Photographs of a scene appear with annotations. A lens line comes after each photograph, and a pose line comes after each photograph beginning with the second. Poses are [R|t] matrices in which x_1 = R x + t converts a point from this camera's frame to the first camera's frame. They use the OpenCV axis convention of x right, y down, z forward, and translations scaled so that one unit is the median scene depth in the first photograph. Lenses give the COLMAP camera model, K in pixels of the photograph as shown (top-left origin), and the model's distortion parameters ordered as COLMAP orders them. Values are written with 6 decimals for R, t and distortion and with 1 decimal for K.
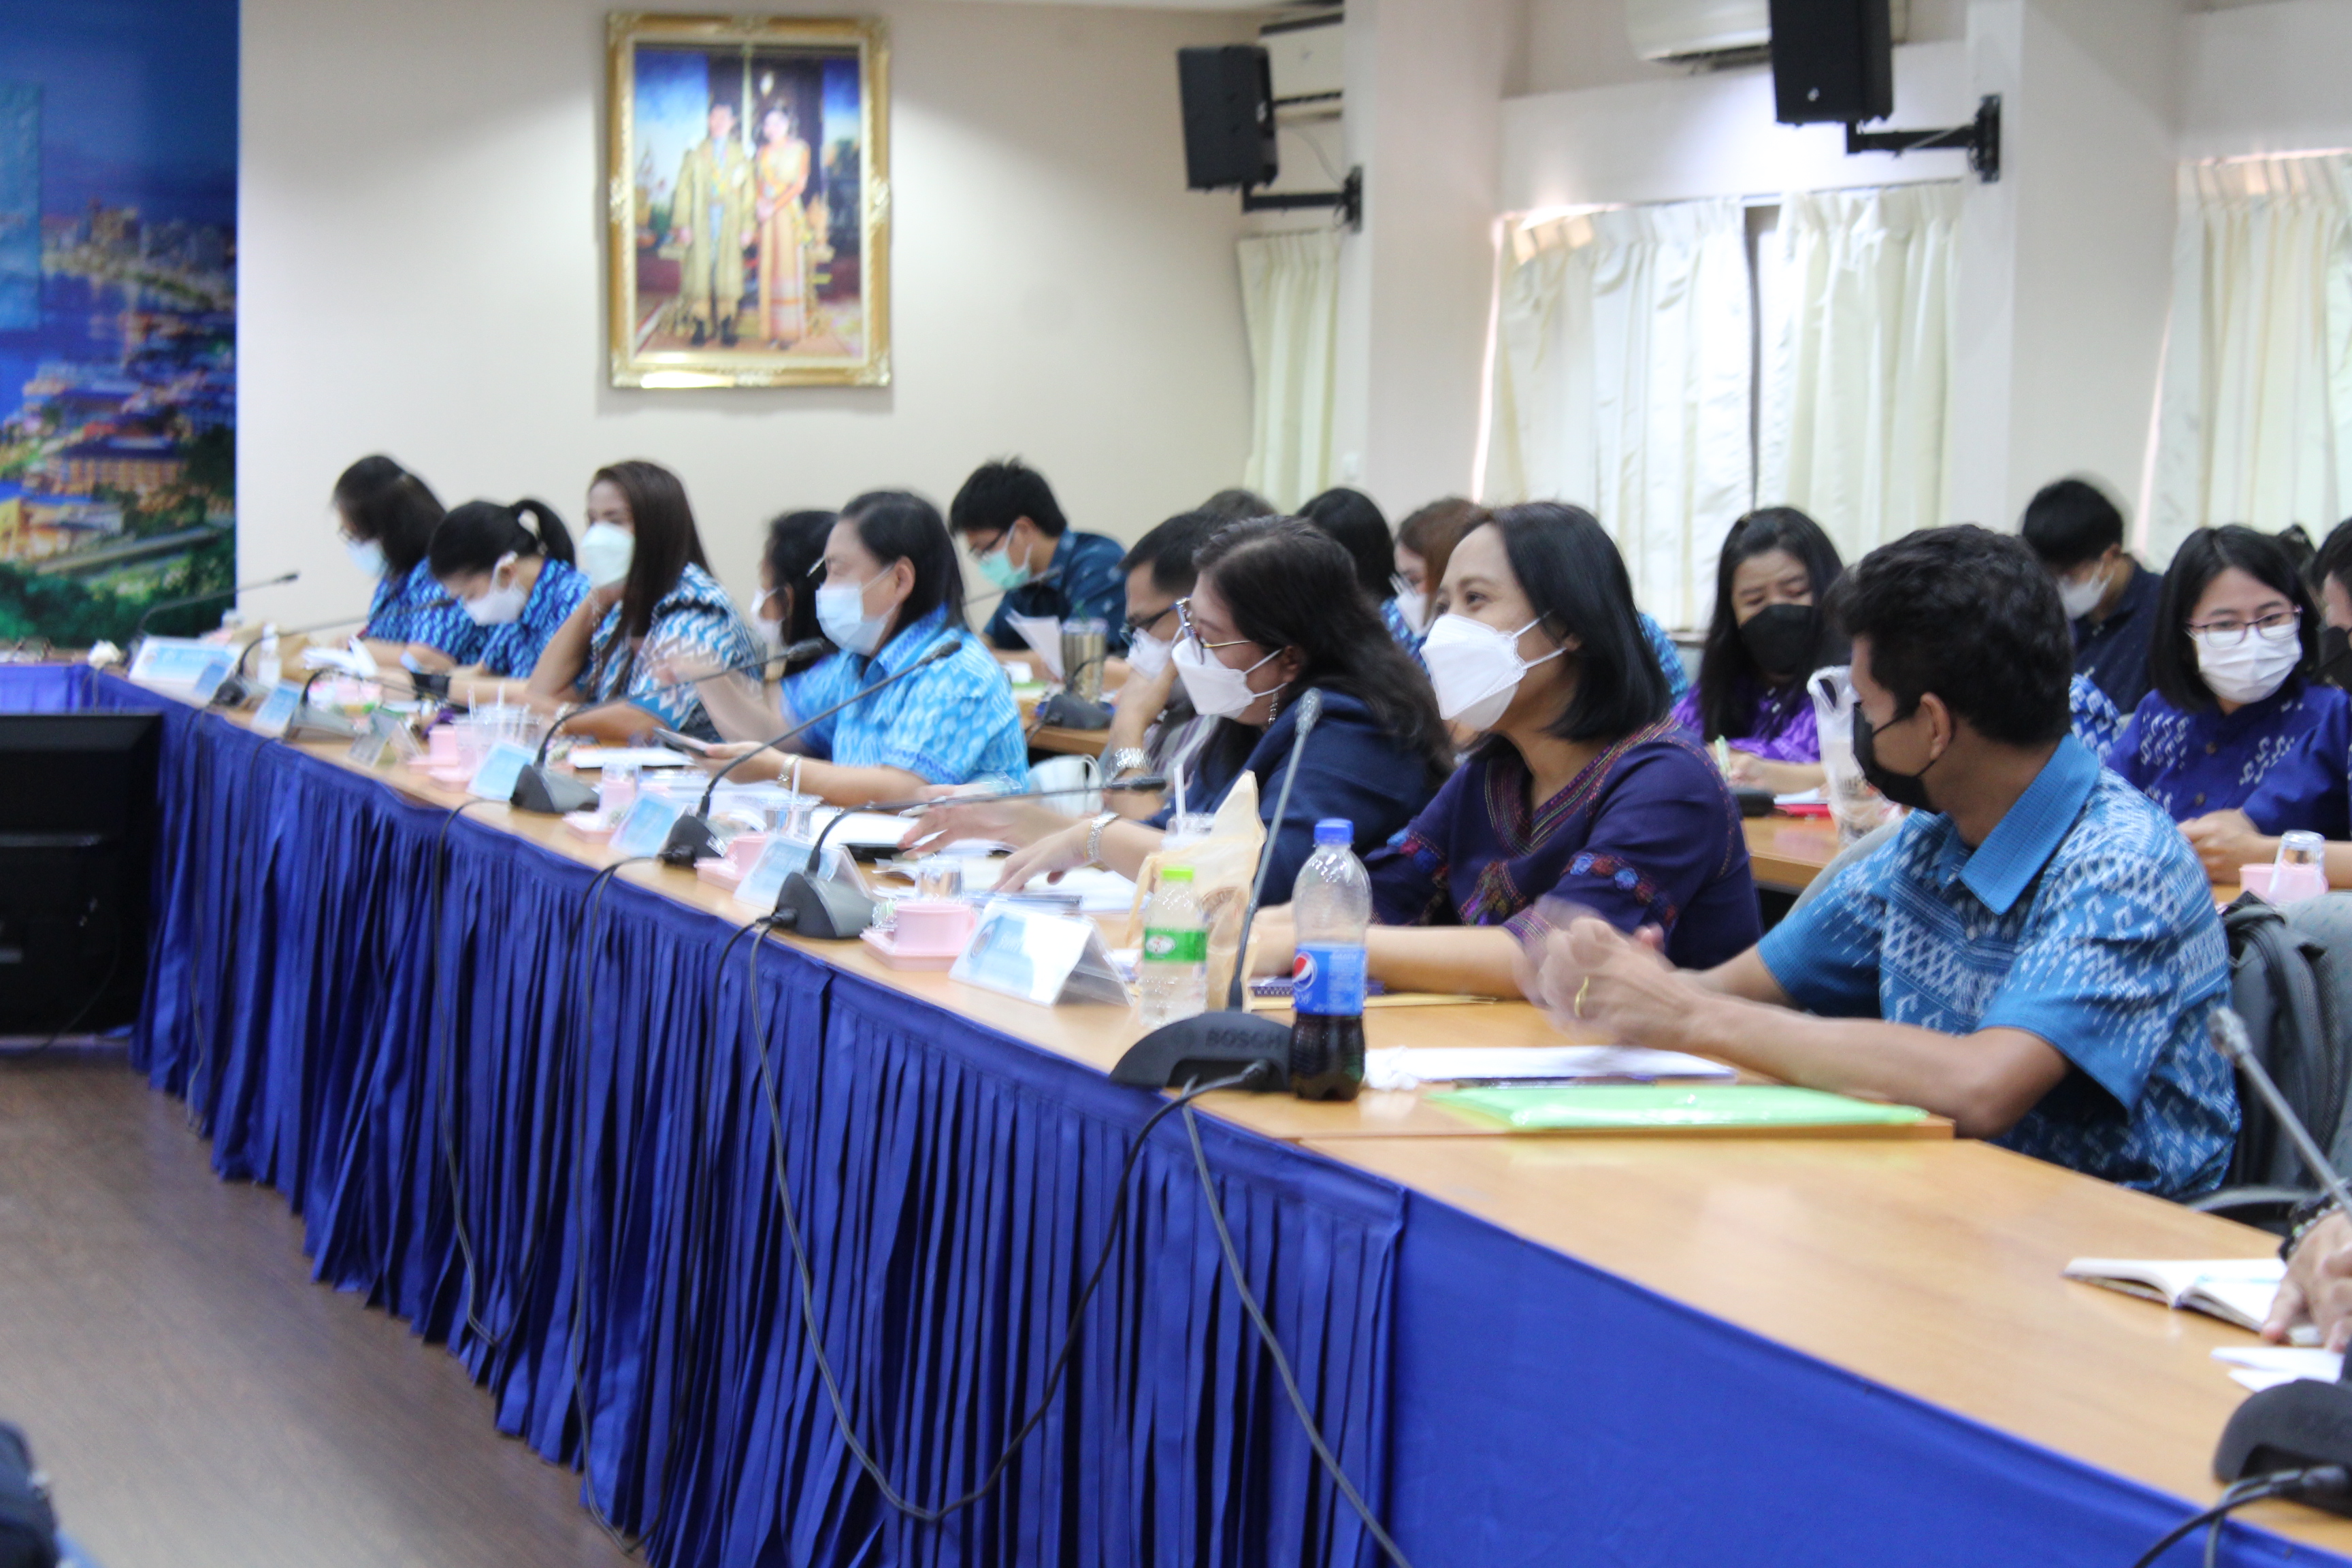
lens RADIAL K [[5665.4, 0, 1178.2], [0, 5665.4, 805.4], [0, 0, 1]] dist [0.055024, 0.000000]
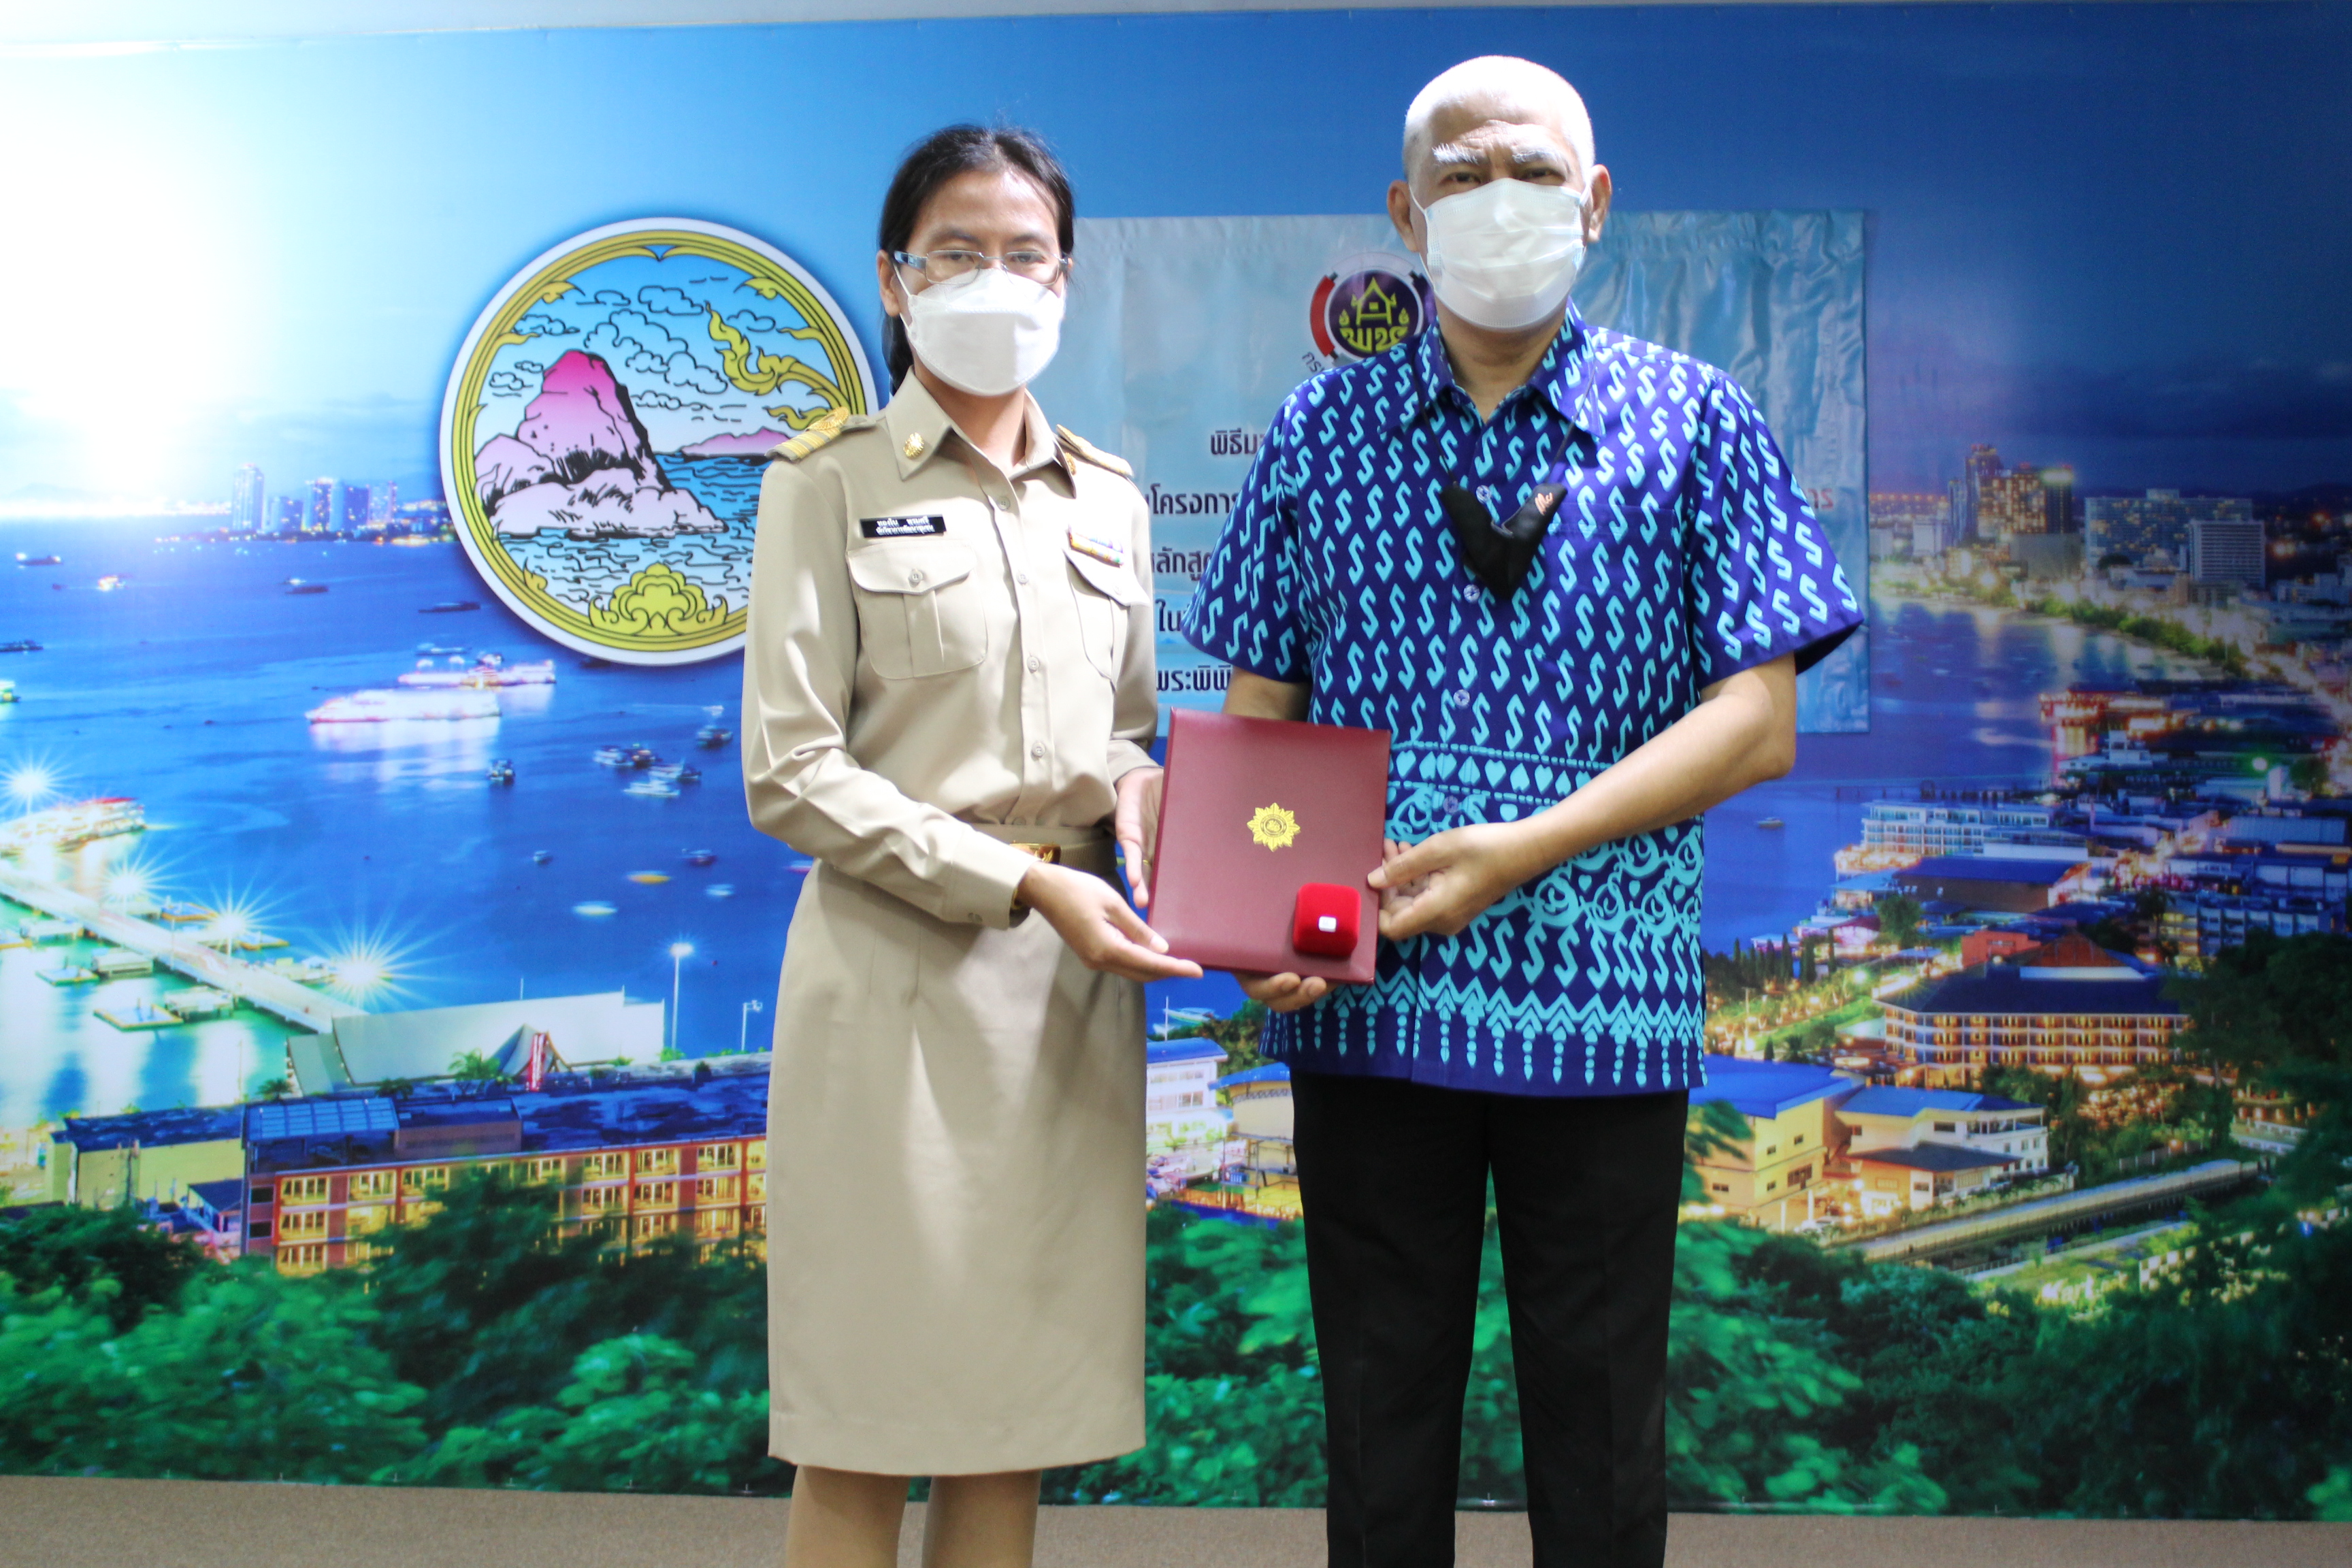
lens RADIAL K [[3026.5, 0, 1172.4], [0, 3026.5, 776.3], [0, 0, 1]] dist [-0.076331, 0.000000]
pose [[0.915621, -0.026410, -0.401174, -0.170574], [-0.011147, 0.995789, -0.090996, -0.063433], [0.401888, 0.087789, 0.911471, 0.835439]]
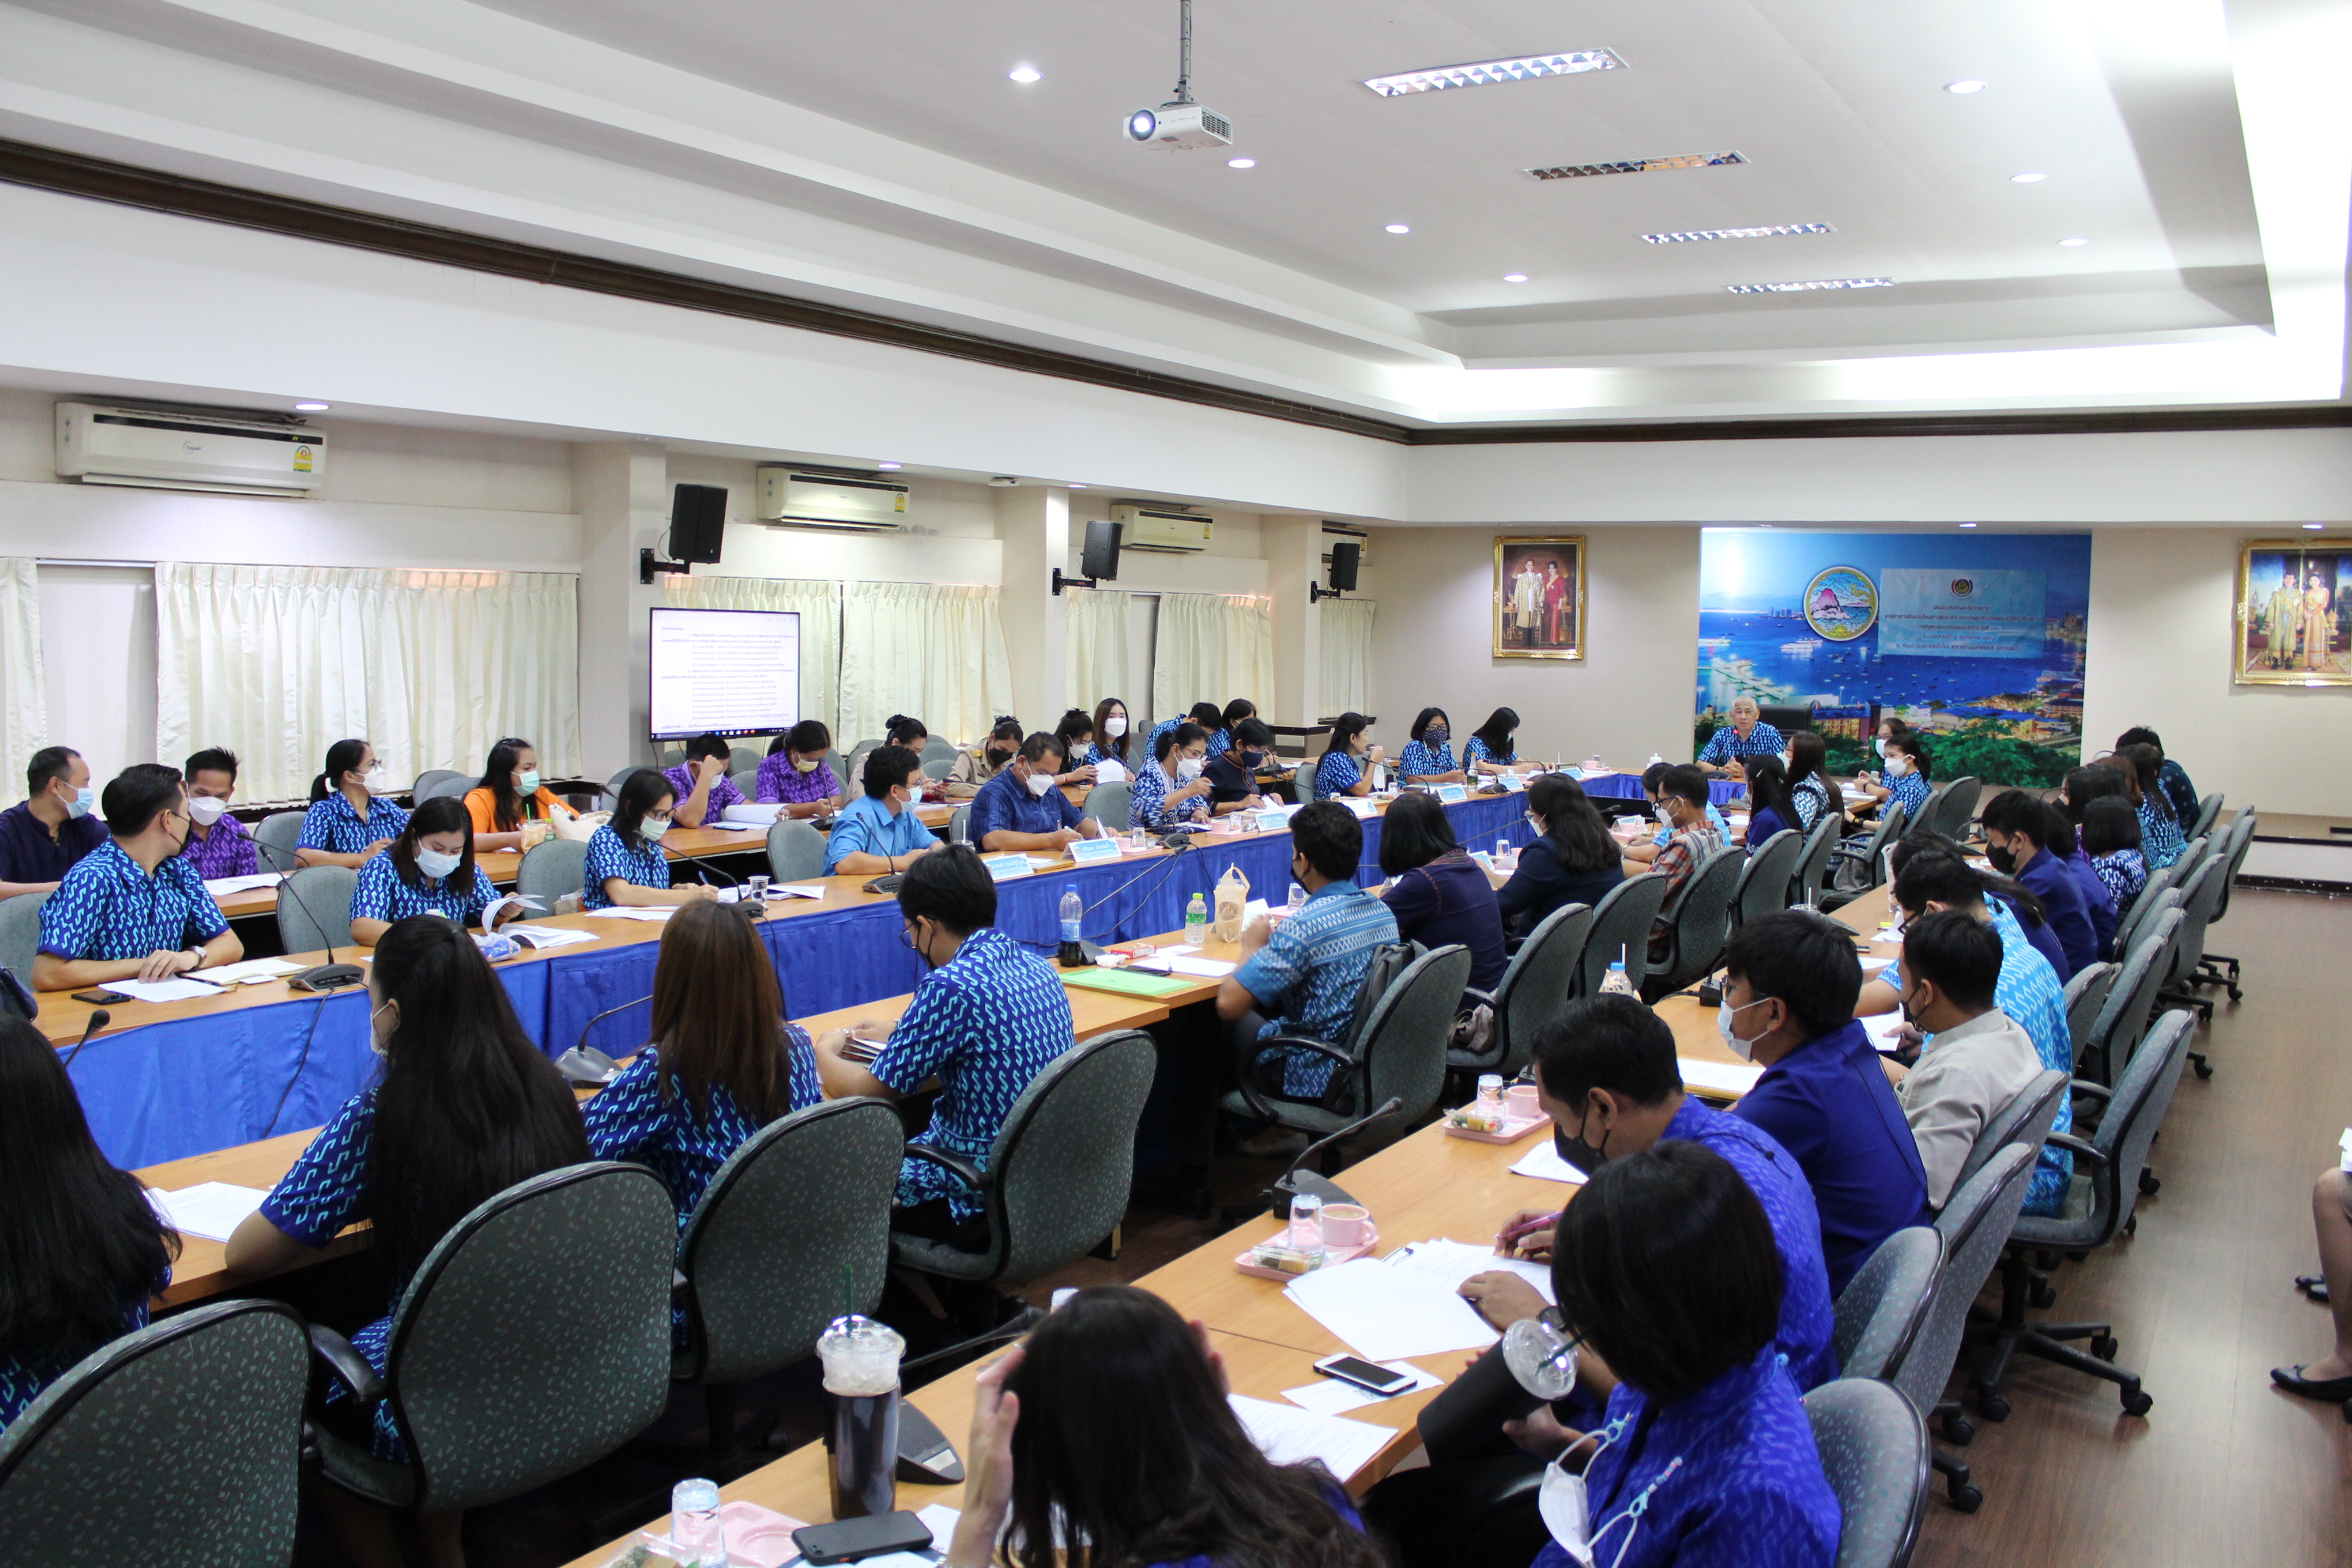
lens RADIAL K [[1973.3, 0, 1168.4], [0, 1973.3, 789.6], [0, 0, 1]] dist [-0.160078, 0.143414]
pose [[0.632193, 0.061097, -0.772399, 0.285376], [-0.057305, 0.997843, 0.032026, -0.028086], [0.772689, 0.024016, 0.634330, 0.084232]]
